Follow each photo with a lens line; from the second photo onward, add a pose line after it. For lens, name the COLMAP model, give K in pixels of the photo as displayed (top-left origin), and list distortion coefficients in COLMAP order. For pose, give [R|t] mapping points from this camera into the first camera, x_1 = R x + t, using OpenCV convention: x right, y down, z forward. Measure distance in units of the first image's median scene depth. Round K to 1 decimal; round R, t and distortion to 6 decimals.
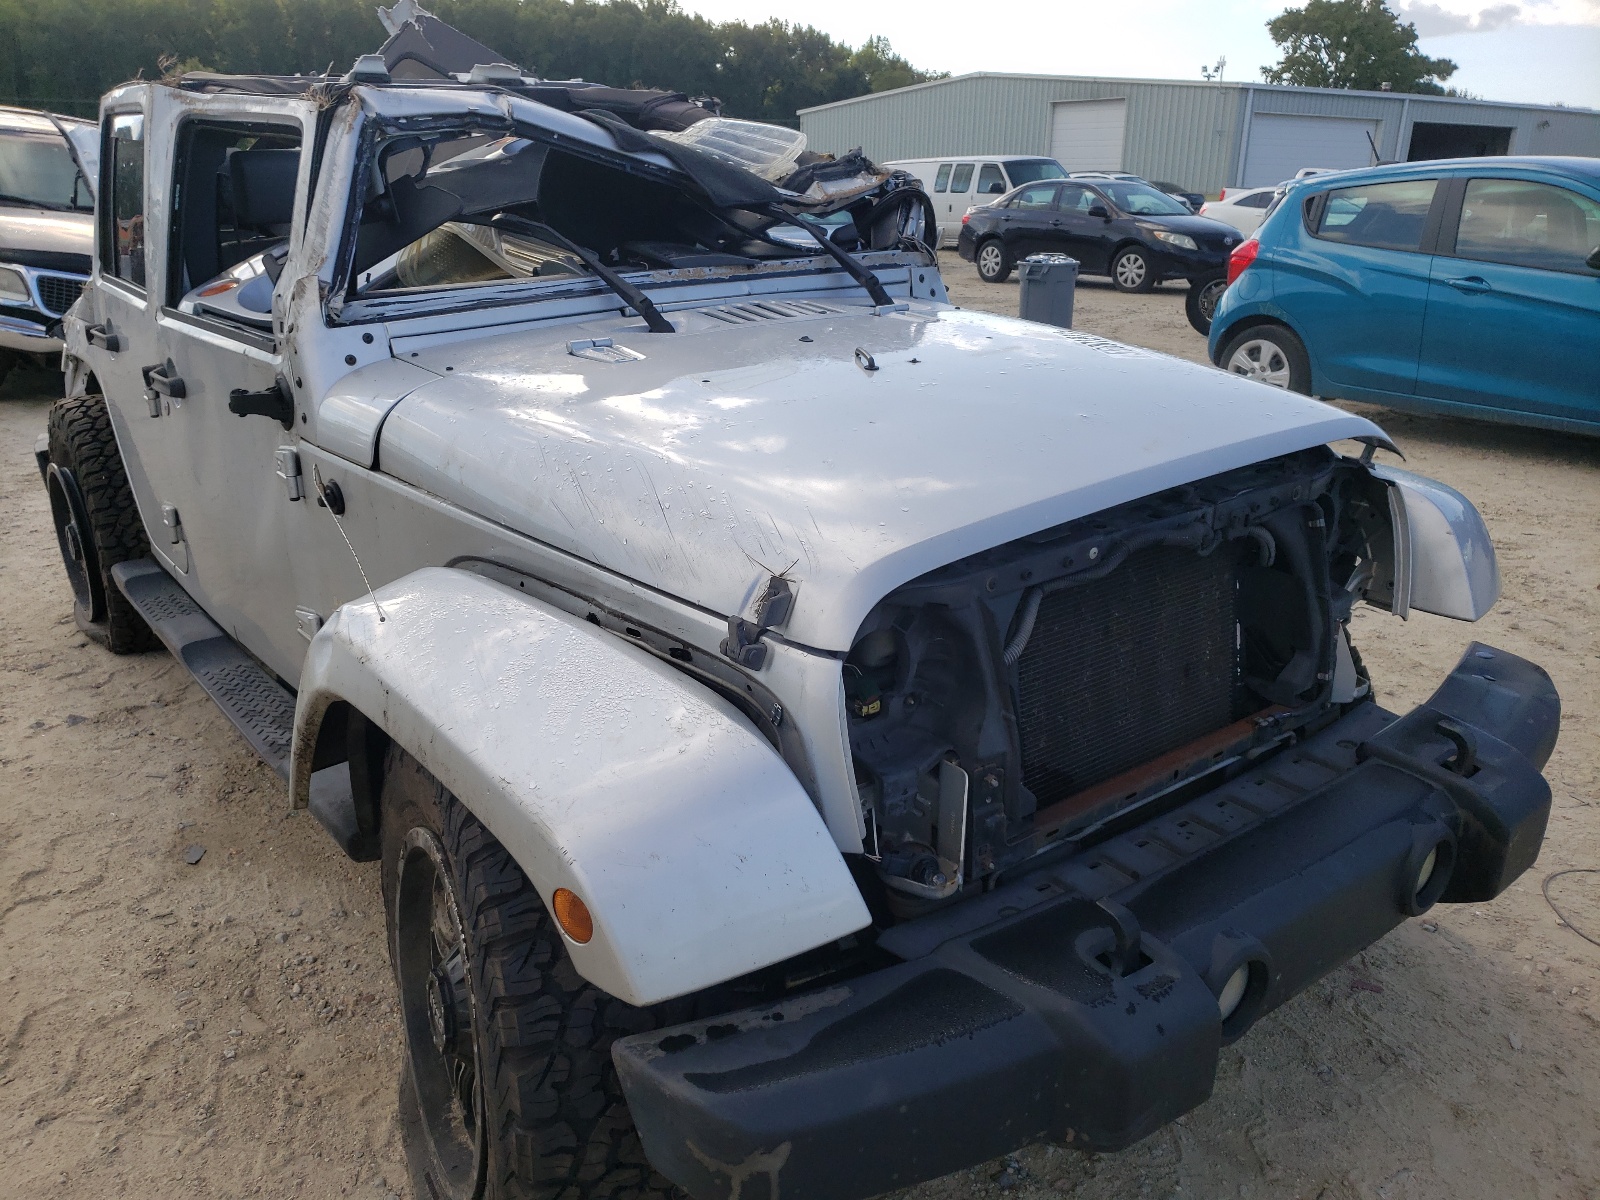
lens RADIAL K [[1316.4, 0, 793.5], [0, 1316.4, 606.4], [0, 0, 1]] dist [0.013986, 0.017919]
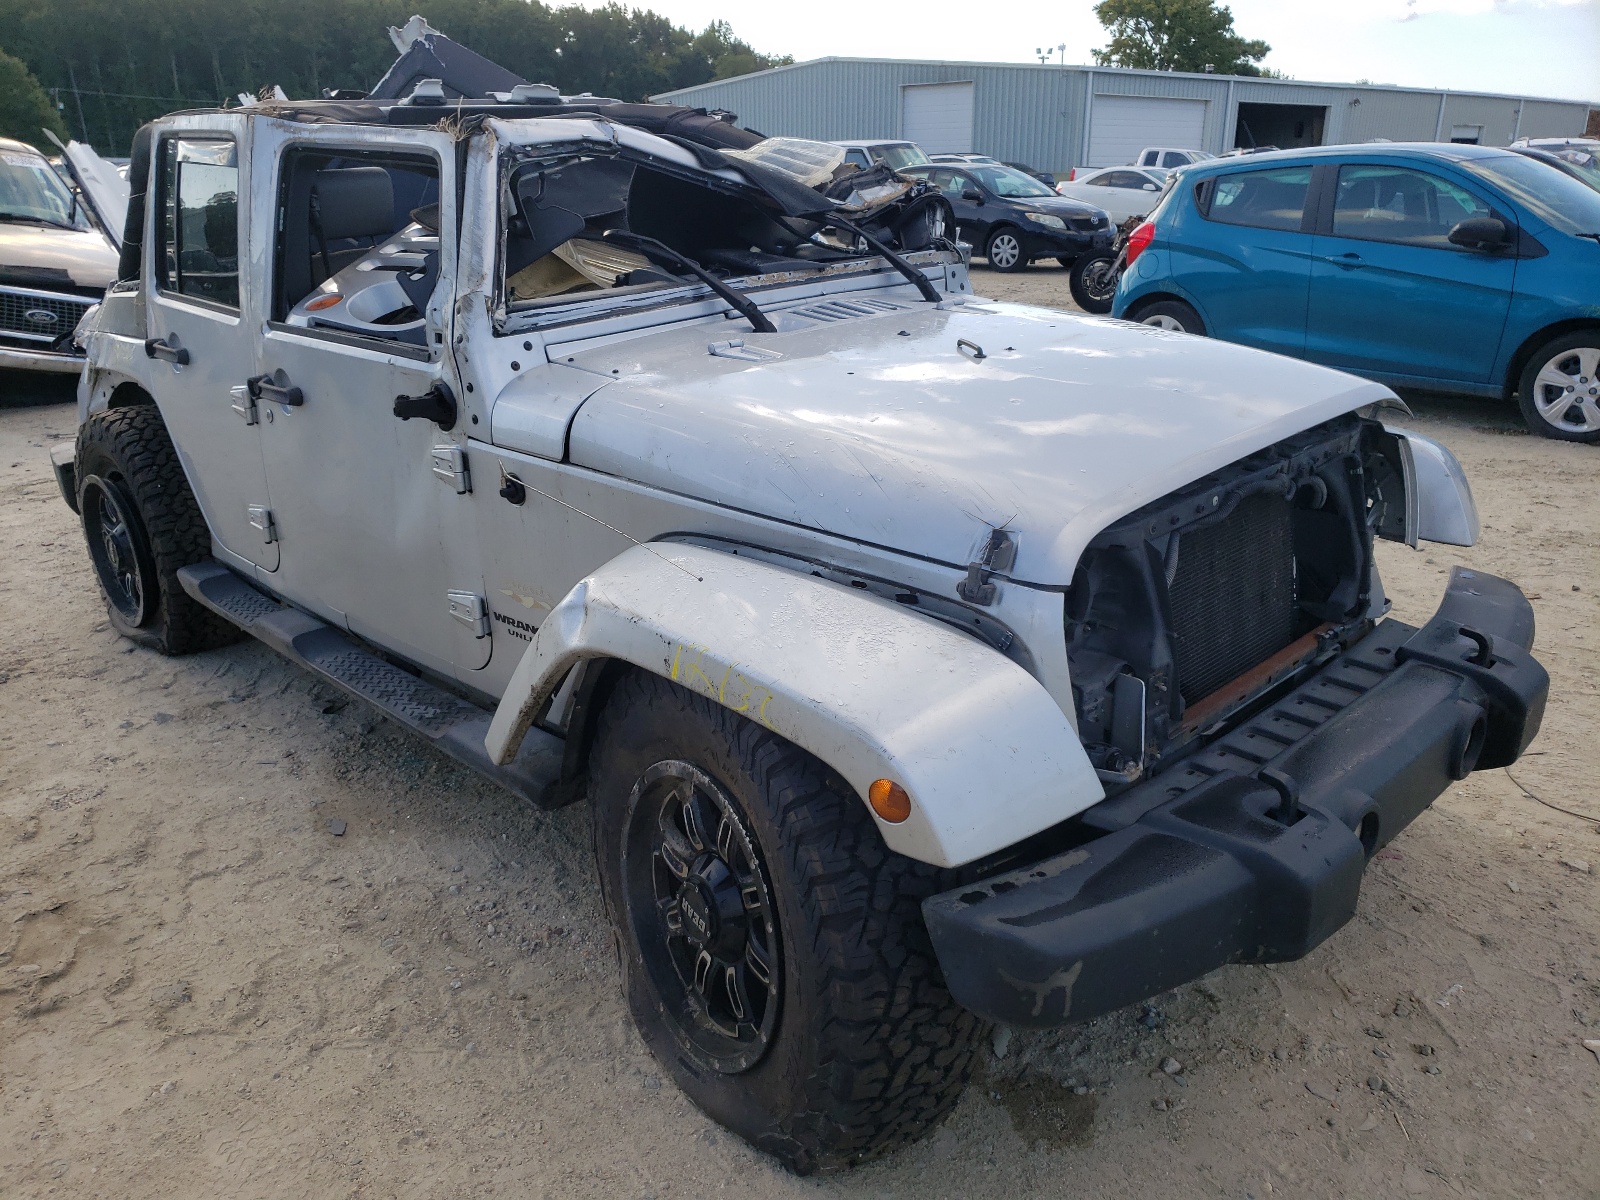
lens RADIAL K [[1322.2, 0, 800.0], [0, 1322.2, 600.0], [0, 0, 1]] dist [0.016759, 0.003394]
pose [[0.992187, -0.054725, 0.112119, -0.218469], [0.054000, 0.998496, 0.009499, 0.013963], [-0.112470, -0.003370, 0.993649, -0.138989]]
